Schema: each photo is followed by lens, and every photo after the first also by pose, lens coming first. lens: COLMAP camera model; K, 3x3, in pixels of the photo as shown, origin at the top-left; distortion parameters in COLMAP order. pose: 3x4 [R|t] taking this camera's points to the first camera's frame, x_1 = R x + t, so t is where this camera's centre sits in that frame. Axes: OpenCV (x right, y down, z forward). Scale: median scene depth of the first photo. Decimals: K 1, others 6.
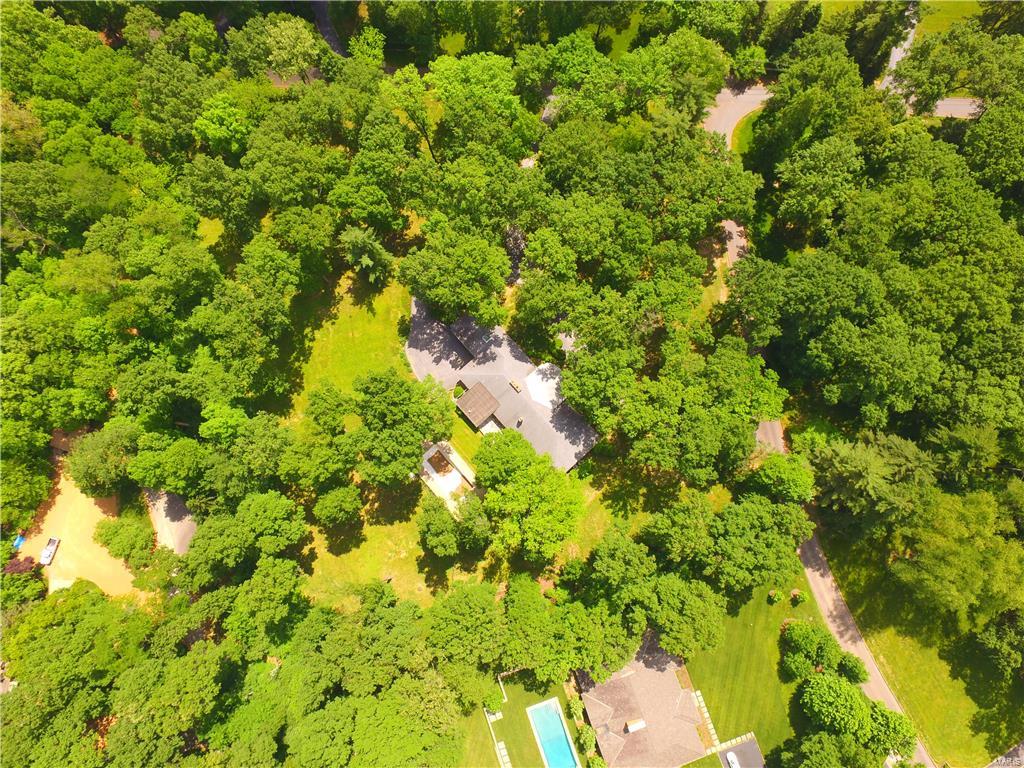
lens RADIAL K [[591.0, 0, 518.3], [0, 591.0, 381.7], [0, 0, 1]] dist [-0.014010, 0.015369]
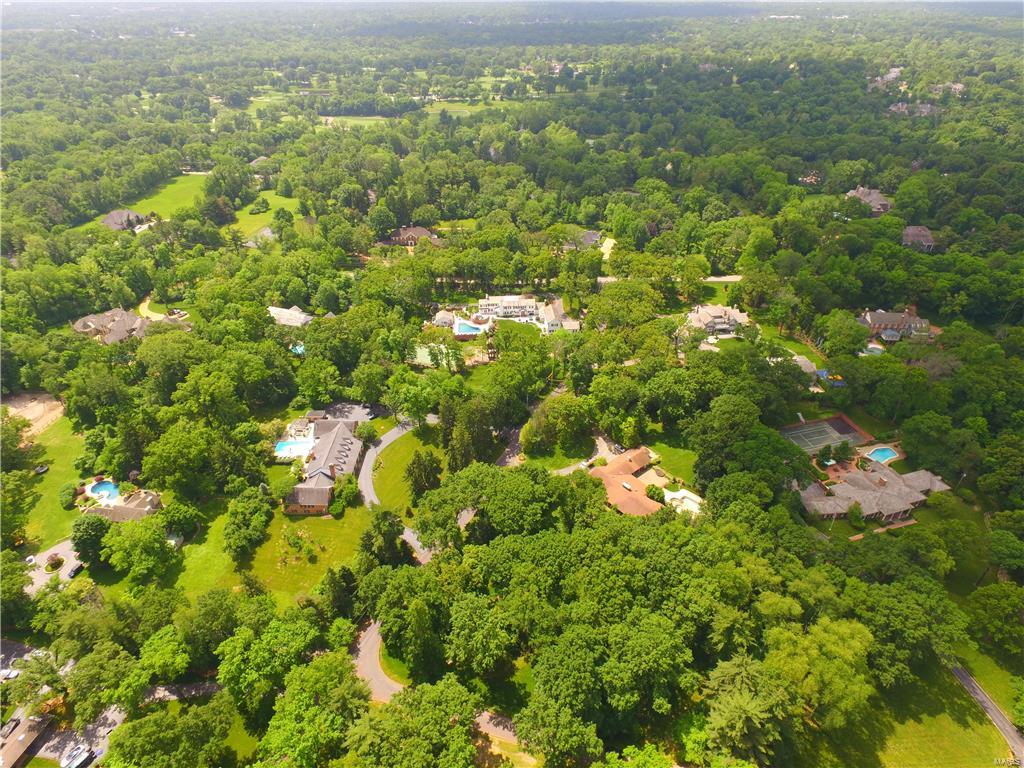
lens RADIAL K [[591.0, 0, 512.7], [0, 591.0, 384.5], [0, 0, 1]] dist [-0.014010, 0.015369]
pose [[0.382589, -0.527170, 0.758761, -0.090812], [0.913729, 0.337521, -0.226227, -0.182574], [-0.136838, 0.779854, 0.610822, -0.099852]]
